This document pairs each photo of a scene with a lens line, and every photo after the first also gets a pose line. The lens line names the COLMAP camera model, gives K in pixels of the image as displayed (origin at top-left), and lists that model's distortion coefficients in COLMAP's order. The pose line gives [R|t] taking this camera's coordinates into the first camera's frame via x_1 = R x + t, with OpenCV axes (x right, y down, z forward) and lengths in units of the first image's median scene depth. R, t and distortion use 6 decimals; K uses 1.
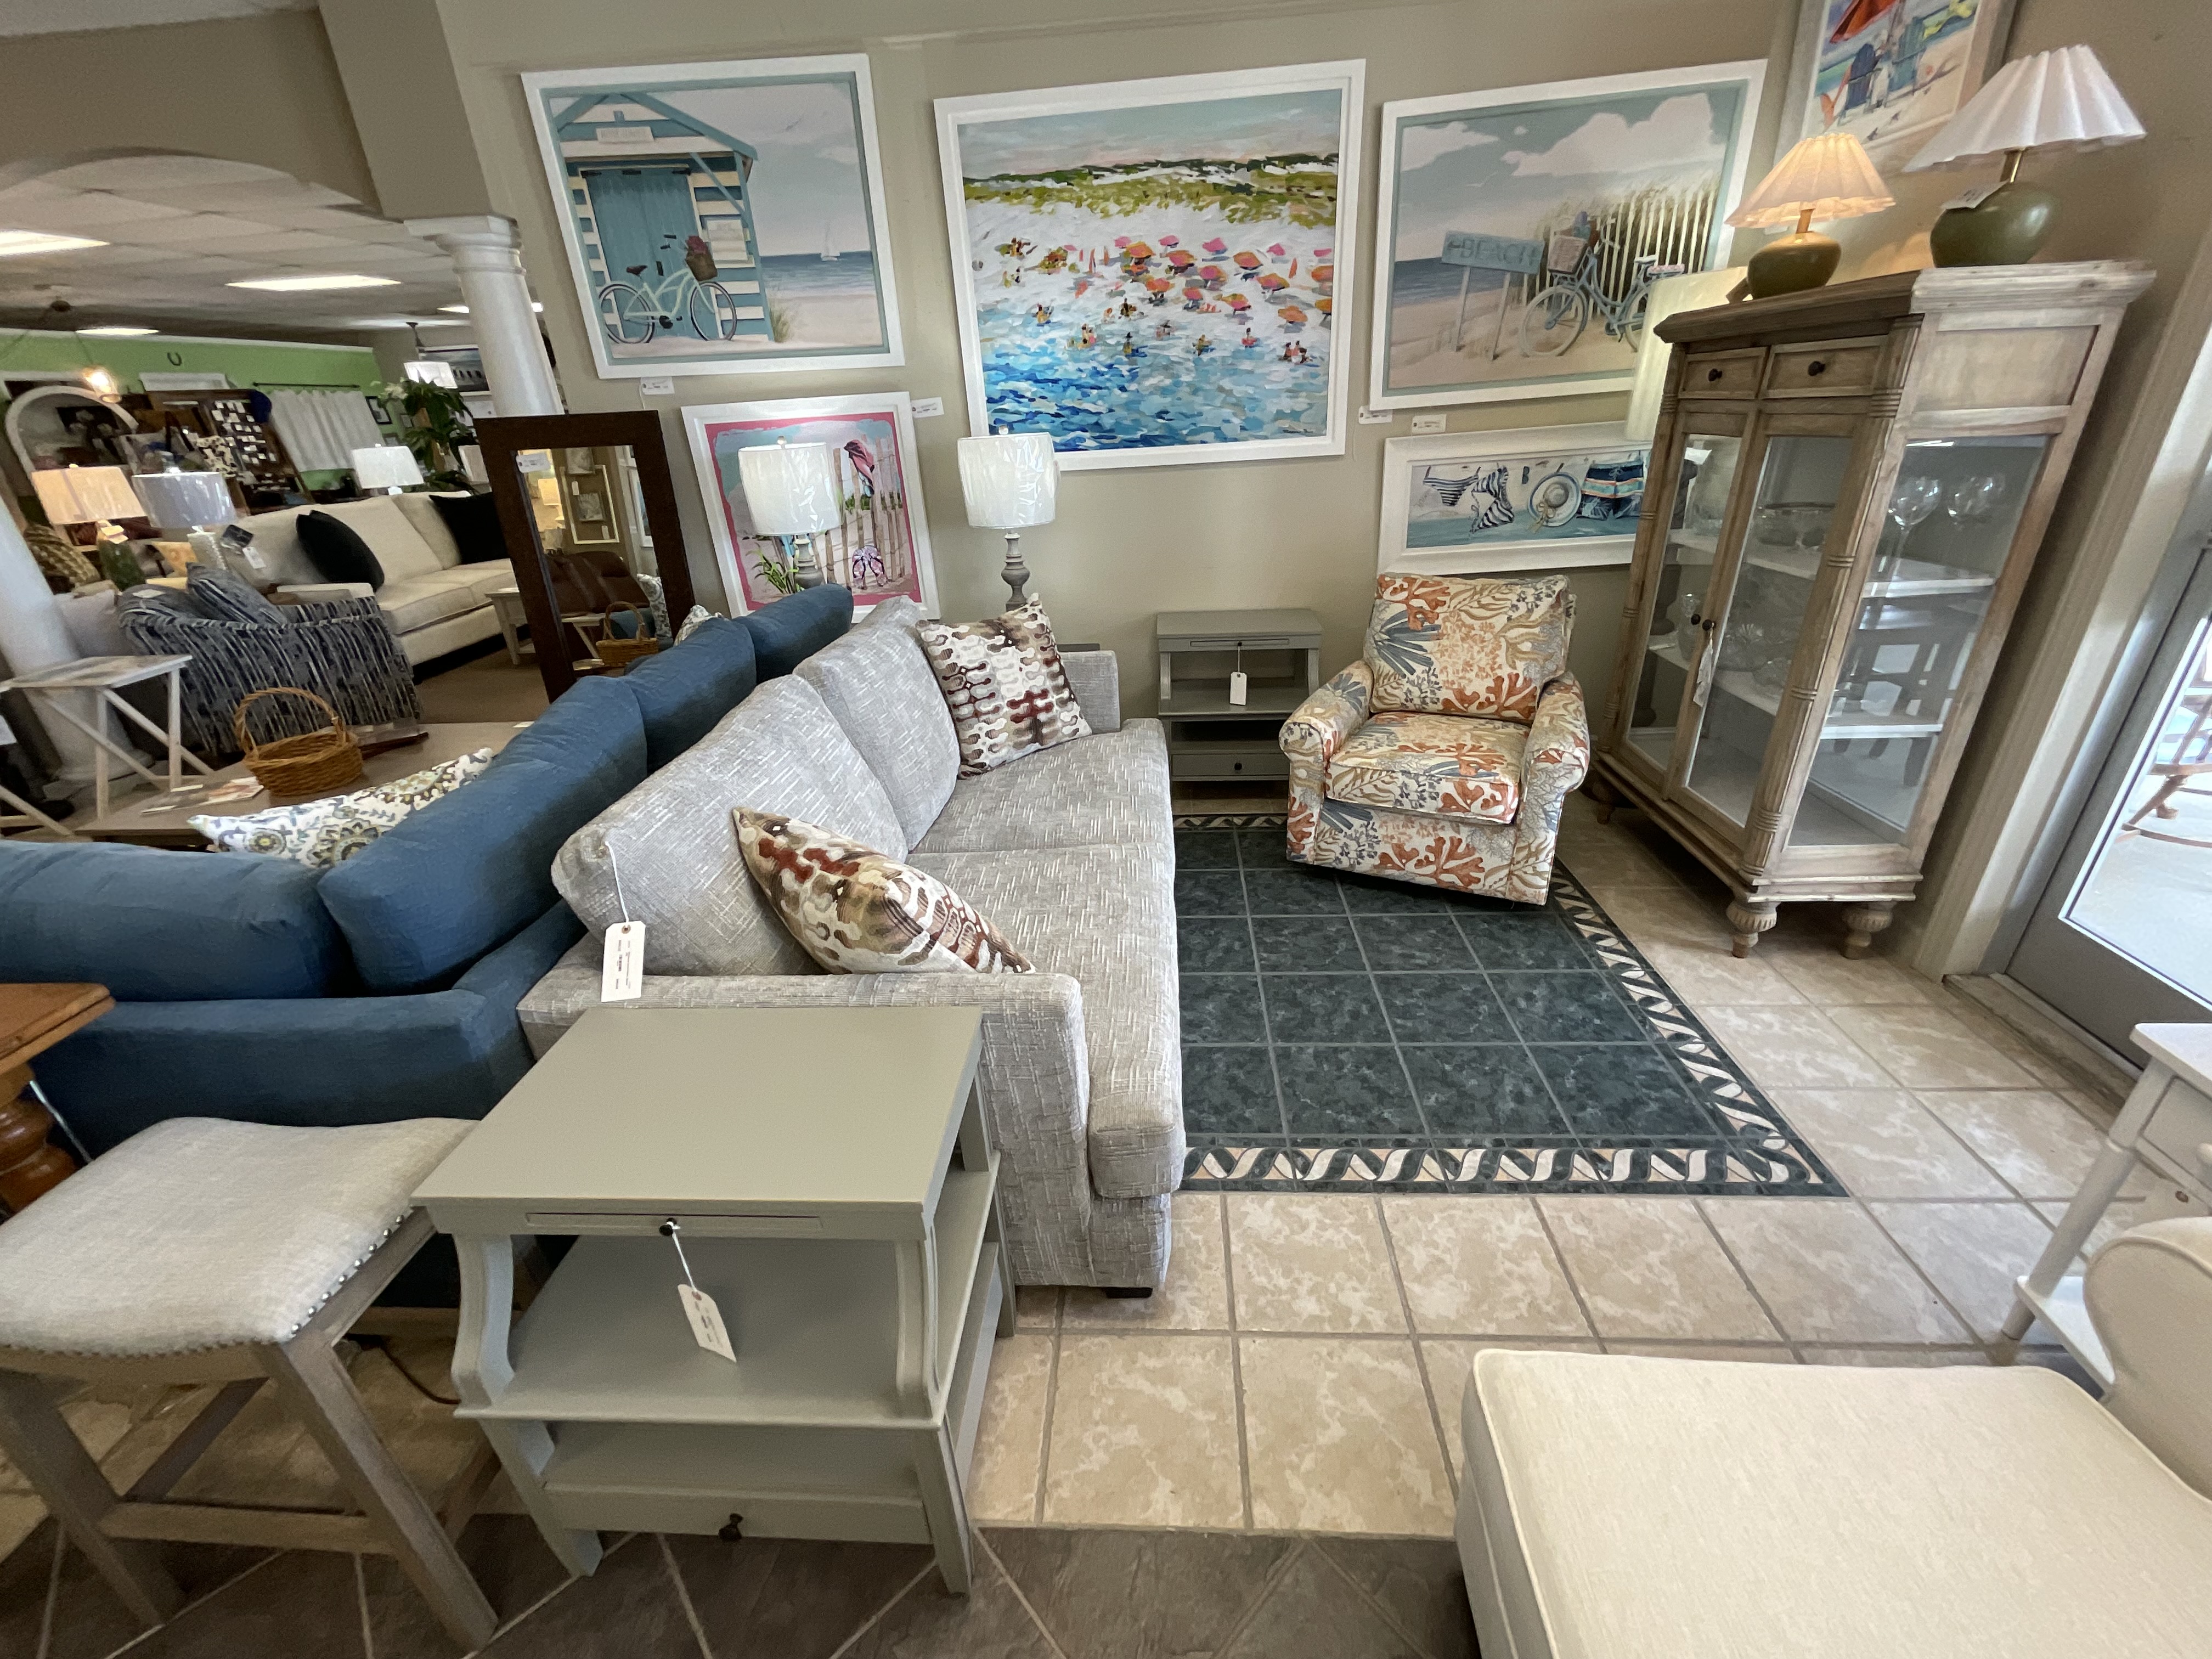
lens RADIAL K [[899.5, 0, 1098.9], [0, 899.5, 833.1], [0, 0, 1]] dist [0.005759, -0.003656]
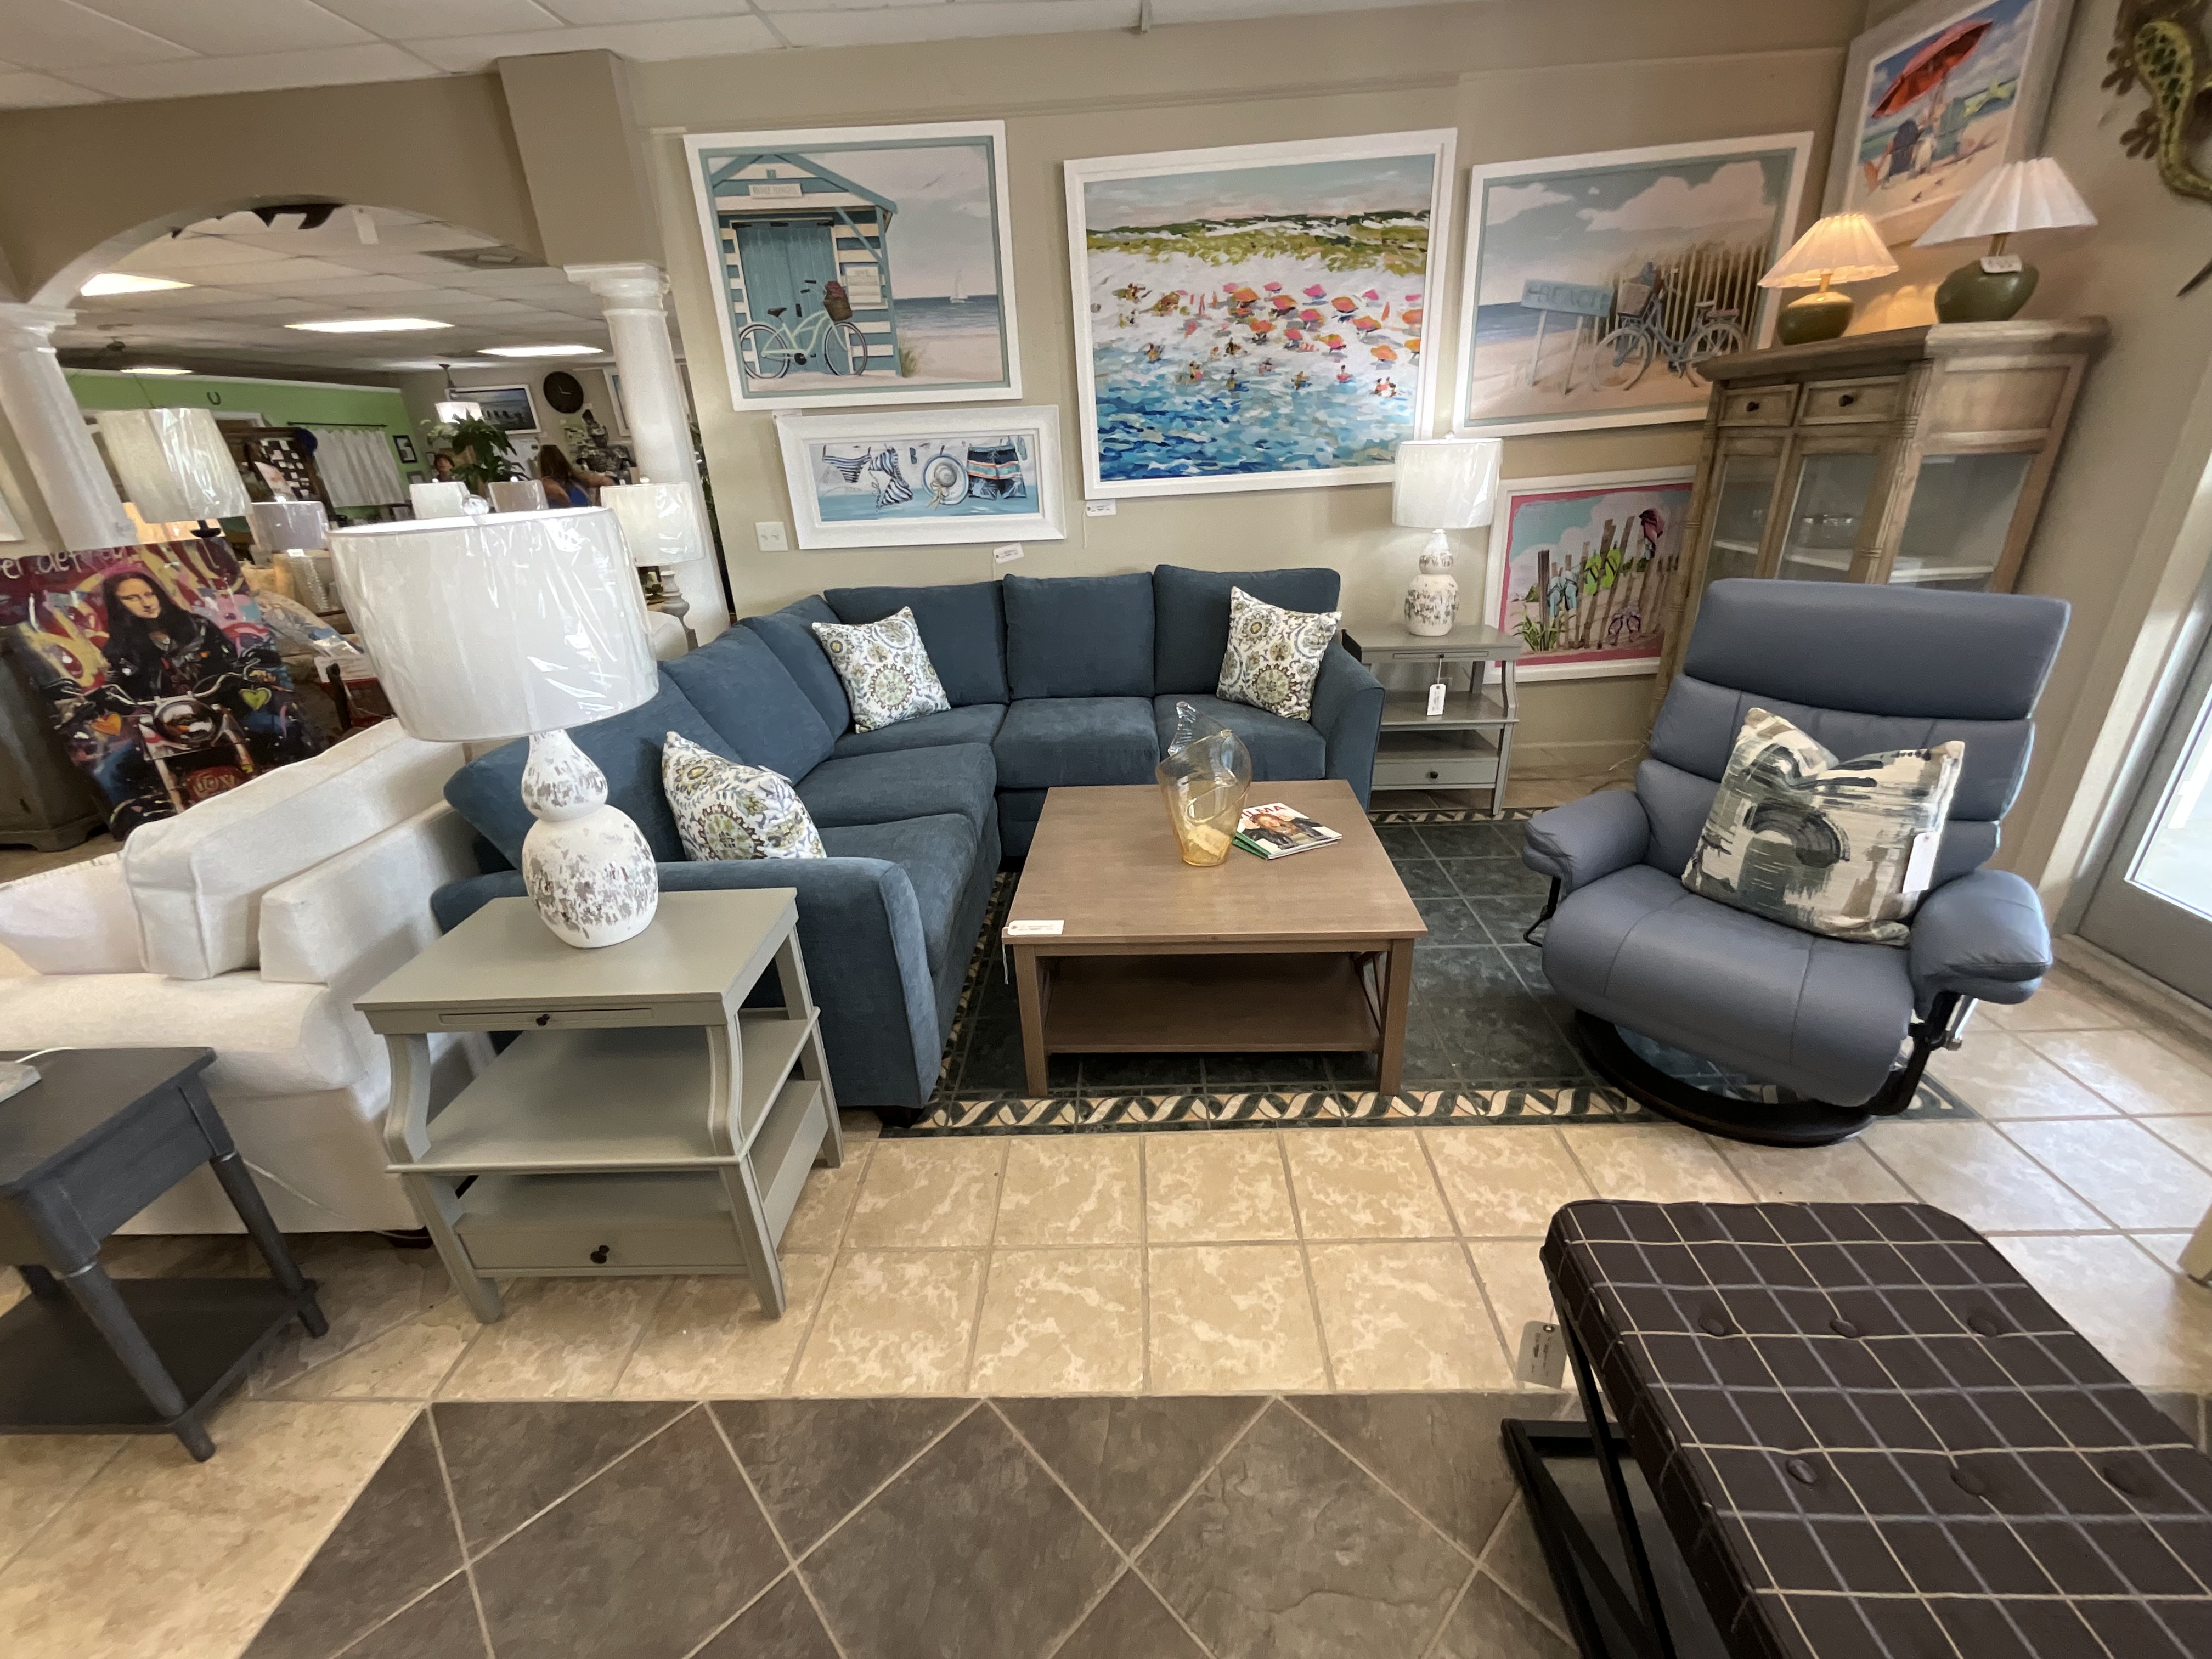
lens RADIAL K [[899.1, 0, 1099.7], [0, 899.1, 834.4], [0, 0, 1]] dist [0.003536, -0.003121]
pose [[0.999738, -0.009517, 0.020811, -0.160933], [0.010273, 0.999281, -0.036503, 0.045445], [-0.020449, 0.036707, 0.999117, -0.063664]]
